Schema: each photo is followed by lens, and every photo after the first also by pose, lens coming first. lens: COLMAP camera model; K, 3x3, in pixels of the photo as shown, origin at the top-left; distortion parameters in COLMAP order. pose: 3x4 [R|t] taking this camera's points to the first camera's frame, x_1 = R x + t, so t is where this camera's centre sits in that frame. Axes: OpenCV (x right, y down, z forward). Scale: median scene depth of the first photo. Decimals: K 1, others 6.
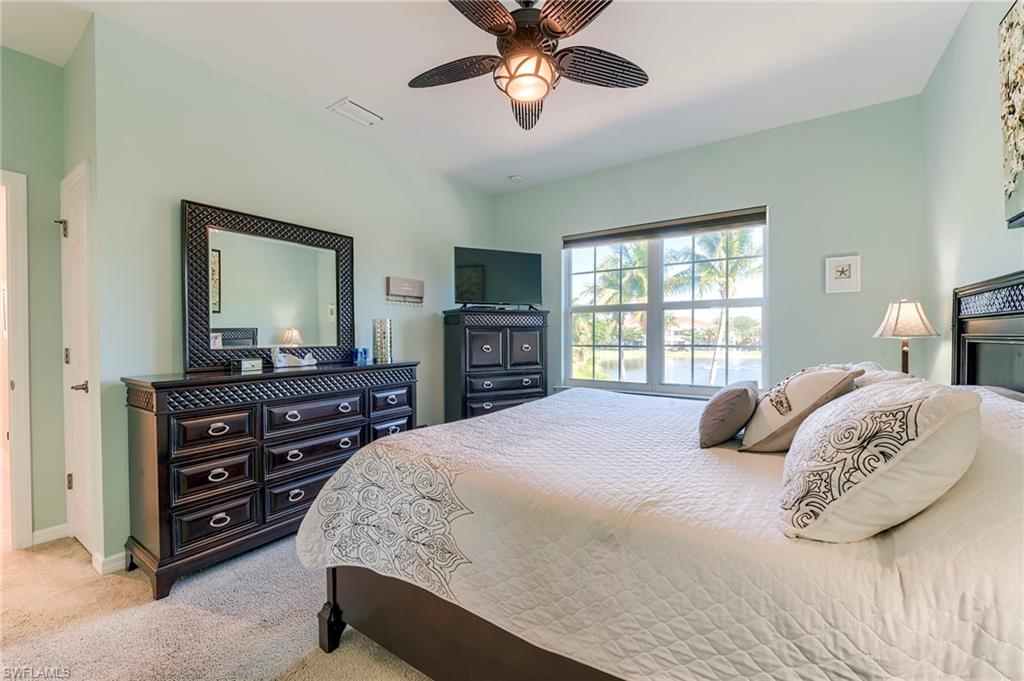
lens RADIAL K [[410.2, 0, 512.0], [0, 410.2, 339.4], [0, 0, 1]] dist [-0.008707, -0.000815]
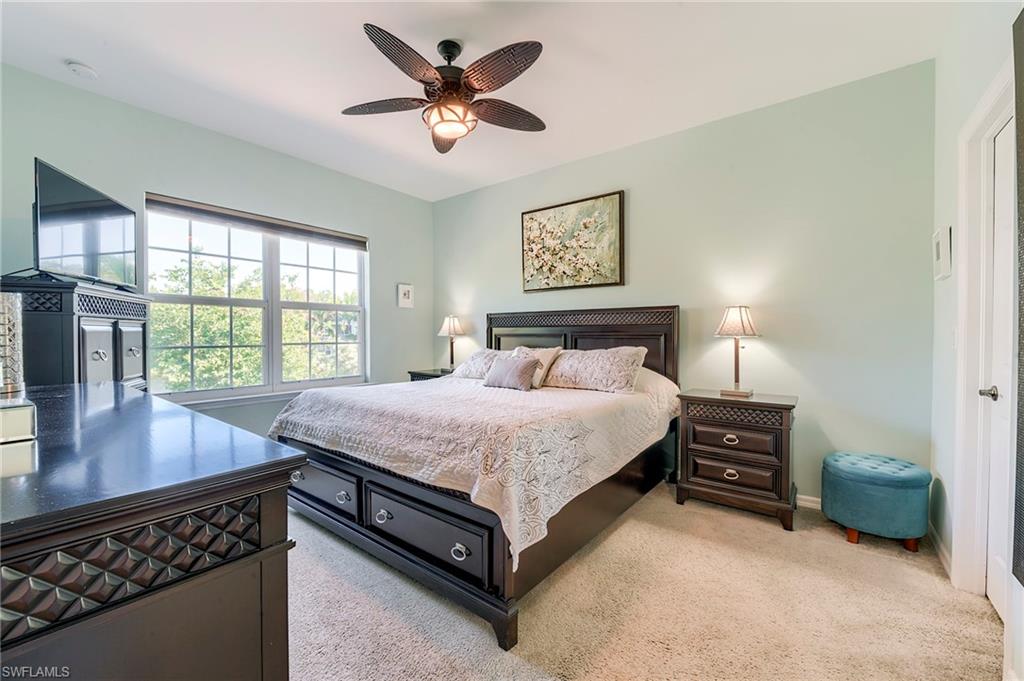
lens RADIAL K [[406.9, 0, 511.5], [0, 406.9, 339.5], [0, 0, 1]] dist [-0.008651, -0.000256]
pose [[0.071910, -0.010541, 0.997355, -0.801642], [0.011011, 0.999892, 0.009774, -0.000009], [-0.997350, 0.010279, 0.072019, 0.513981]]
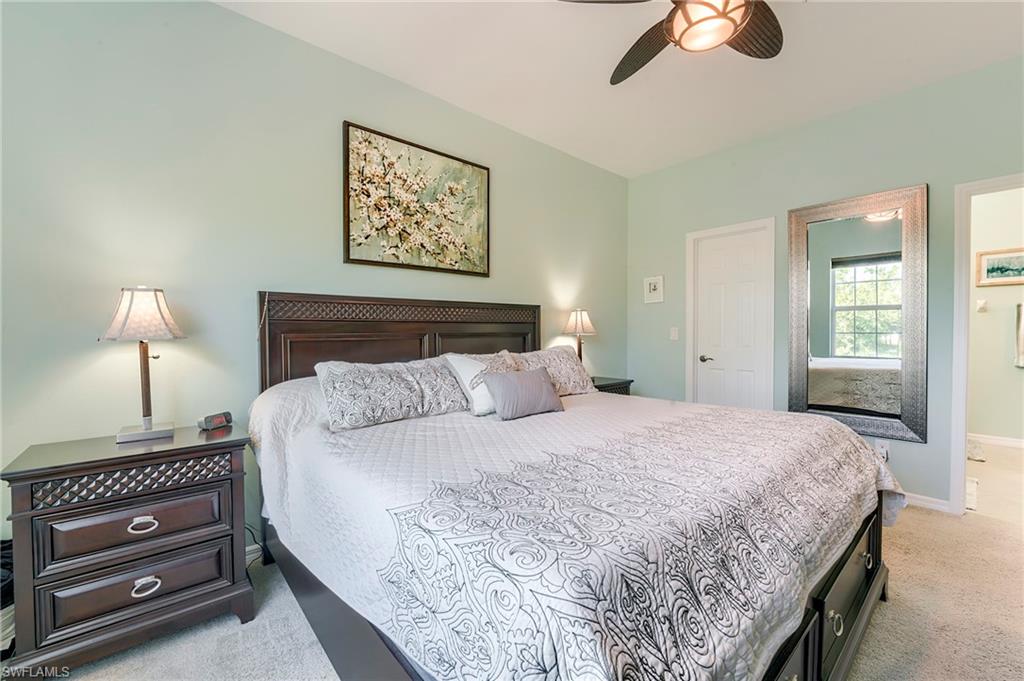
lens RADIAL K [[410.2, 0, 512.0], [0, 410.2, 339.4], [0, 0, 1]] dist [-0.008707, -0.000815]
pose [[-0.967687, 0.006470, 0.252070, 0.149716], [0.014228, 0.999479, 0.028965, -0.014844], [-0.251752, 0.031615, -0.967275, 1.331129]]
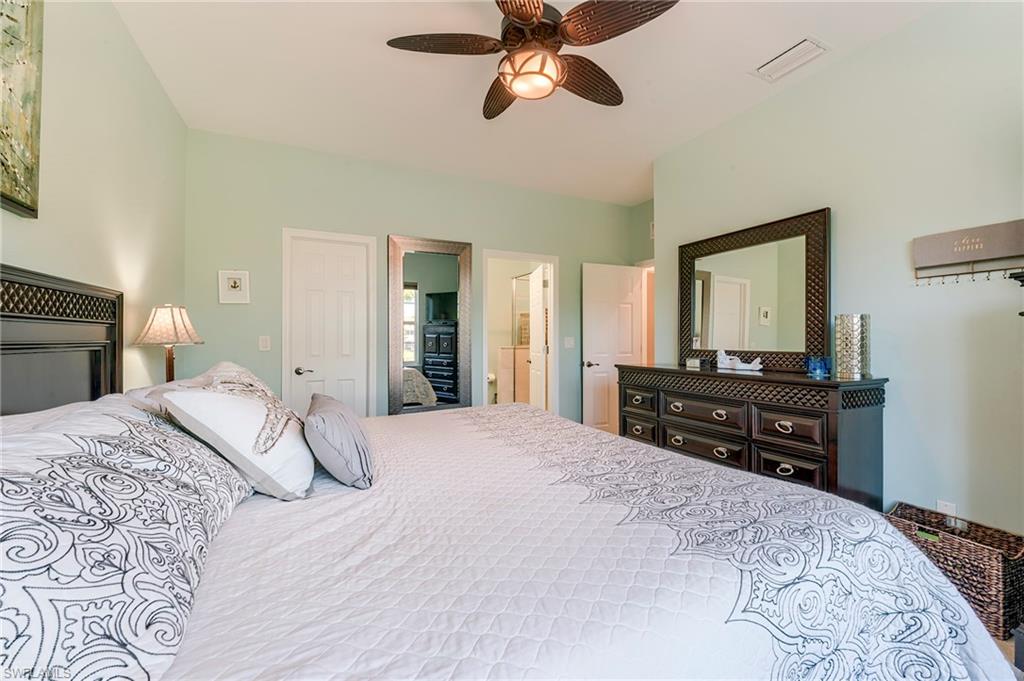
lens RADIAL K [[410.2, 0, 512.0], [0, 410.2, 339.4], [0, 0, 1]] dist [-0.008707, -0.000815]
pose [[-0.516278, 0.003228, -0.856415, 0.616598], [-0.008178, 0.999929, 0.008699, -0.012802], [0.856382, 0.011495, -0.516215, 1.018197]]
